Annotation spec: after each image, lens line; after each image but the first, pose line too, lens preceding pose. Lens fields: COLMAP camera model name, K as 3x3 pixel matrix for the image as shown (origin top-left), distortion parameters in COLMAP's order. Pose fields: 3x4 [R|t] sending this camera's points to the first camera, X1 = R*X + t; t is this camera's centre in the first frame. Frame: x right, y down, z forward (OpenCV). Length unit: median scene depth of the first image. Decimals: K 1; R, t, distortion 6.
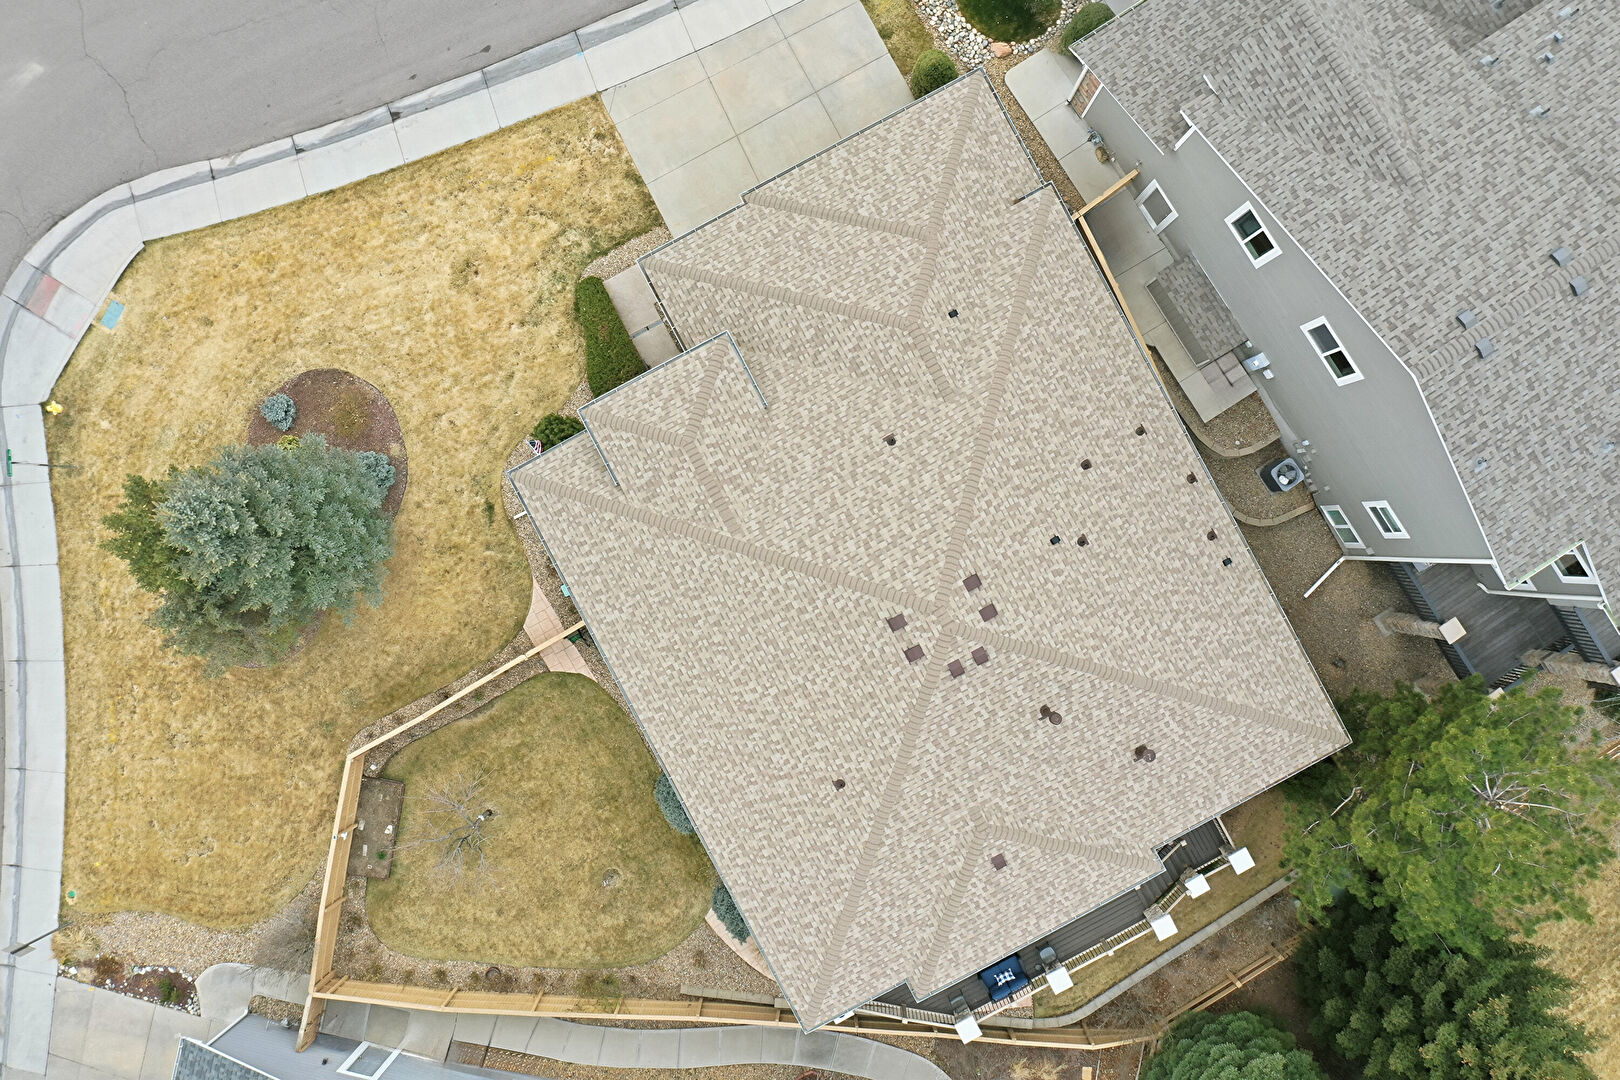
lens RADIAL K [[1262.2, 0, 814.7], [0, 1262.2, 540.1], [0, 0, 1]] dist [-0.015453, 0.005103]
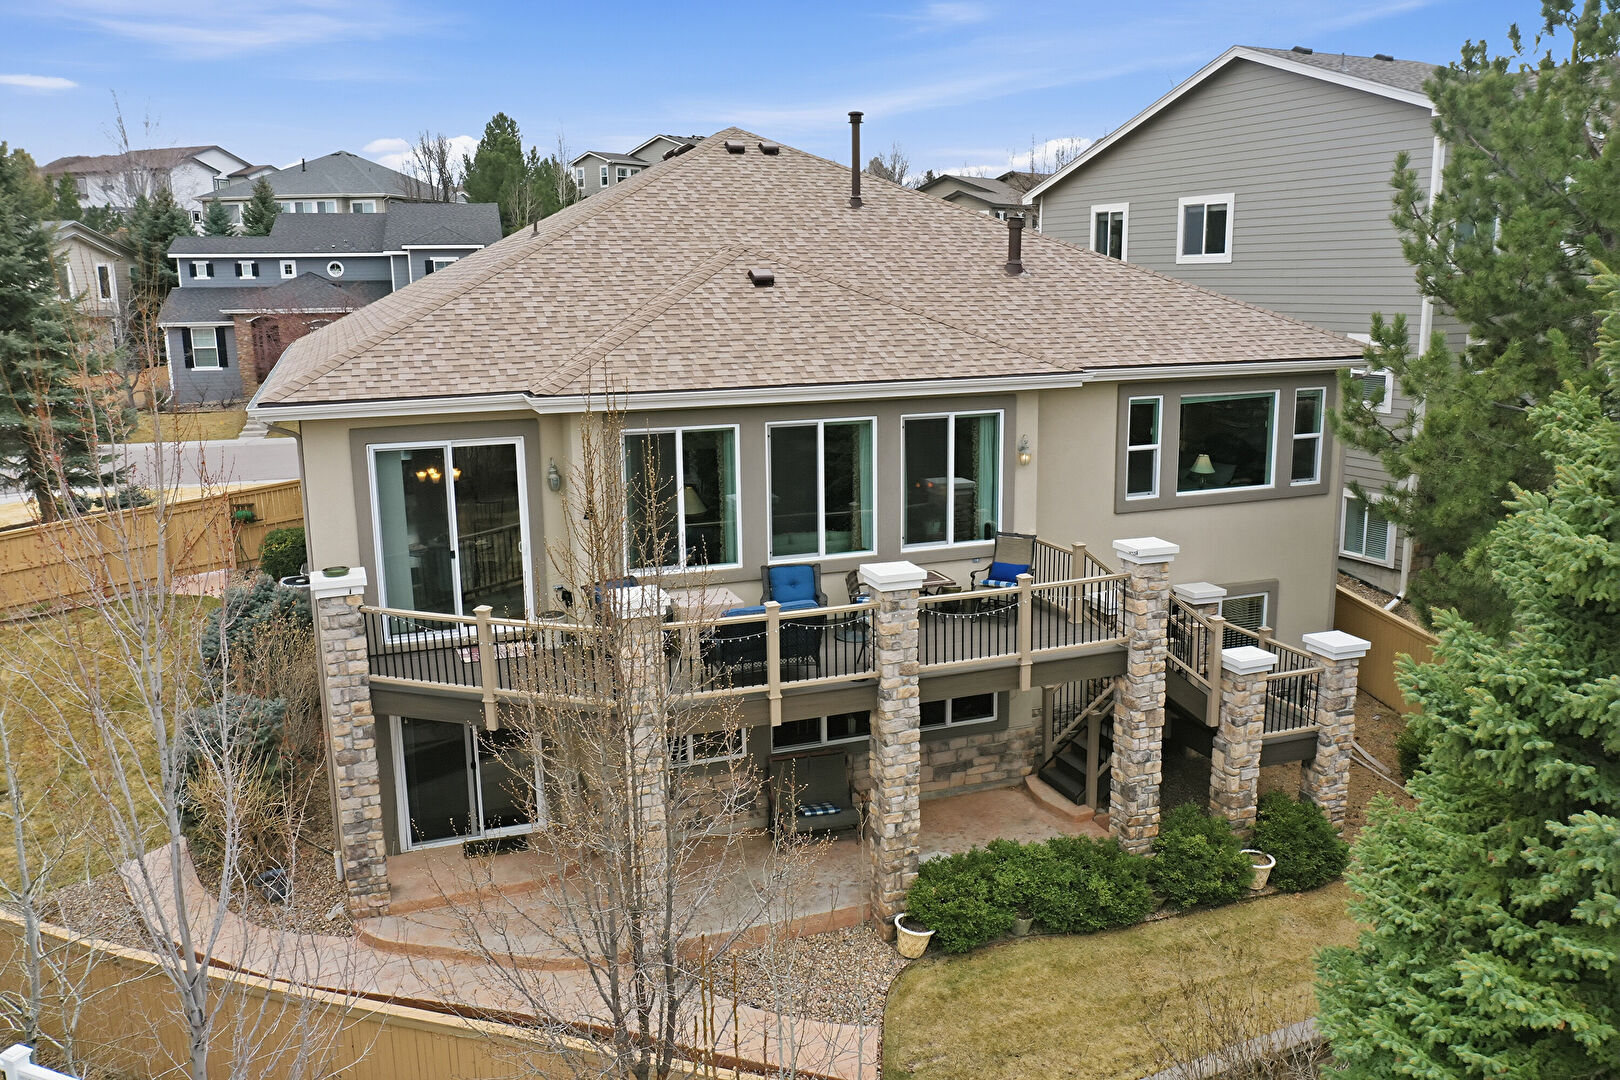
lens RADIAL K [[1262.2, 0, 810.2], [0, 1262.2, 530.1], [0, 0, 1]] dist [-0.015453, 0.005103]
pose [[0.990795, 0.018375, -0.134117, 0.243255], [-0.135094, 0.197400, -0.970970, 0.809929], [0.008633, 0.980151, 0.198065, 0.996180]]
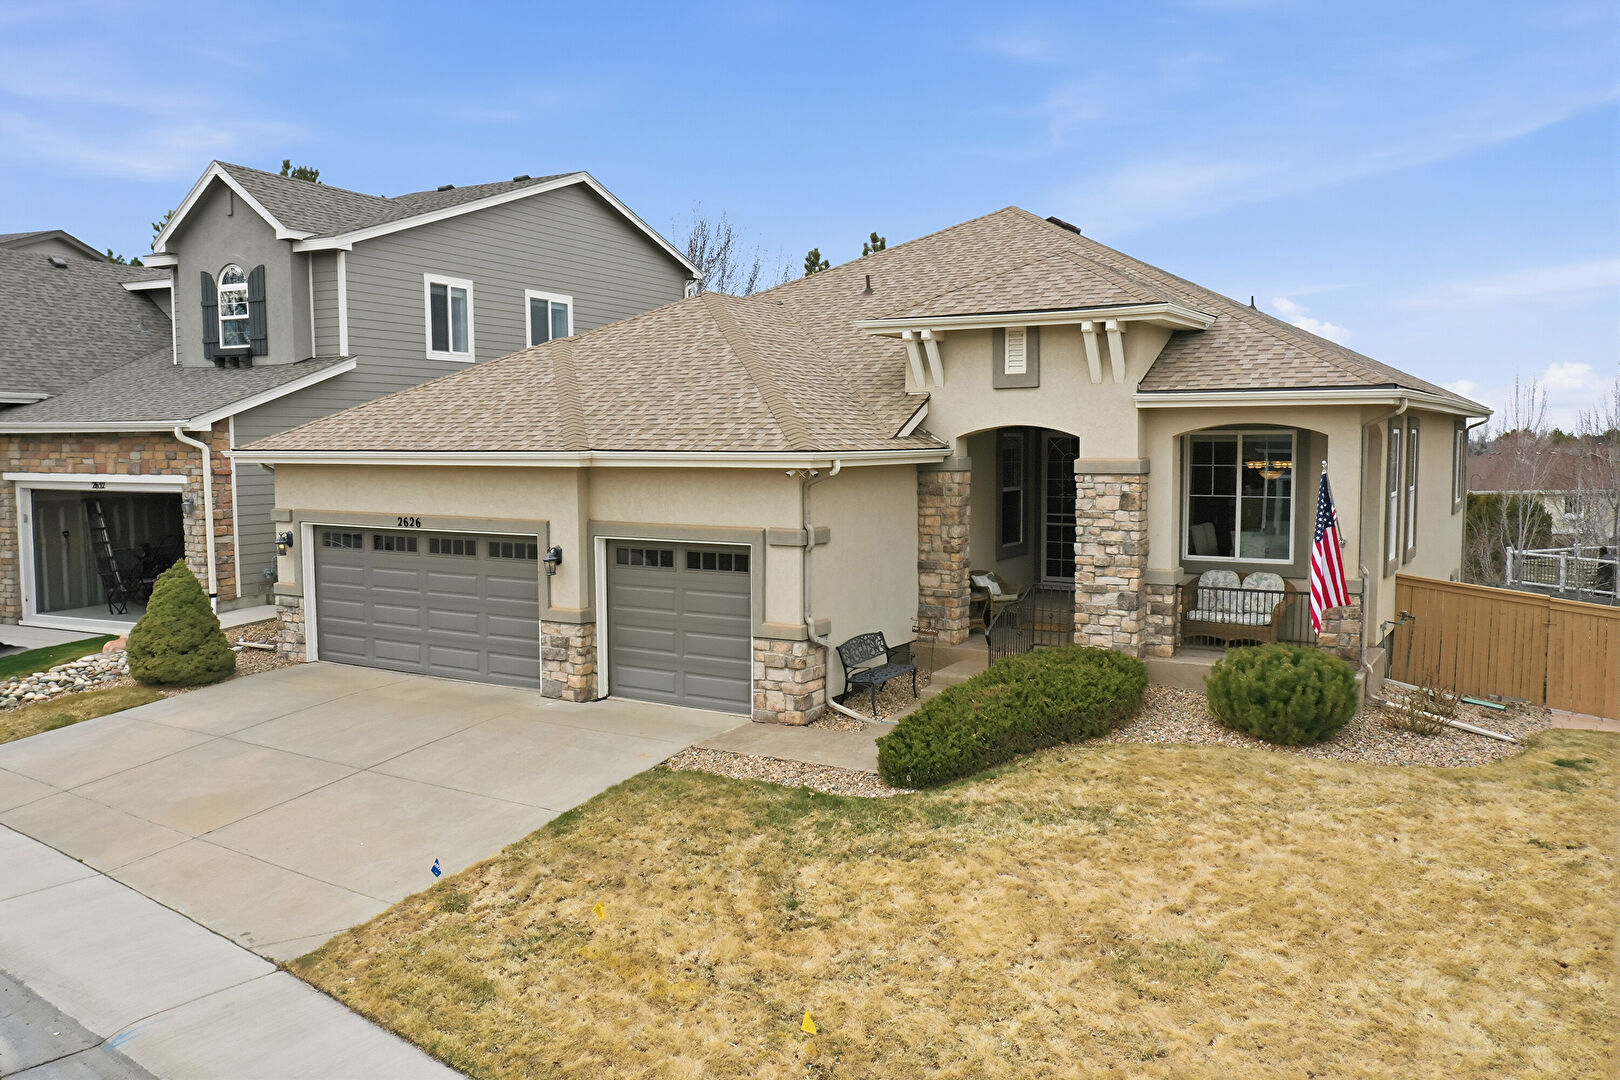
lens RADIAL K [[1262.2, 0, 798.2], [0, 1262.2, 533.1], [0, 0, 1]] dist [-0.015453, 0.005103]
pose [[-0.498321, -0.056001, 0.865182, -0.529333], [0.866836, -0.051156, 0.495963, -0.462805], [0.016485, 0.997119, 0.074036, 1.057002]]
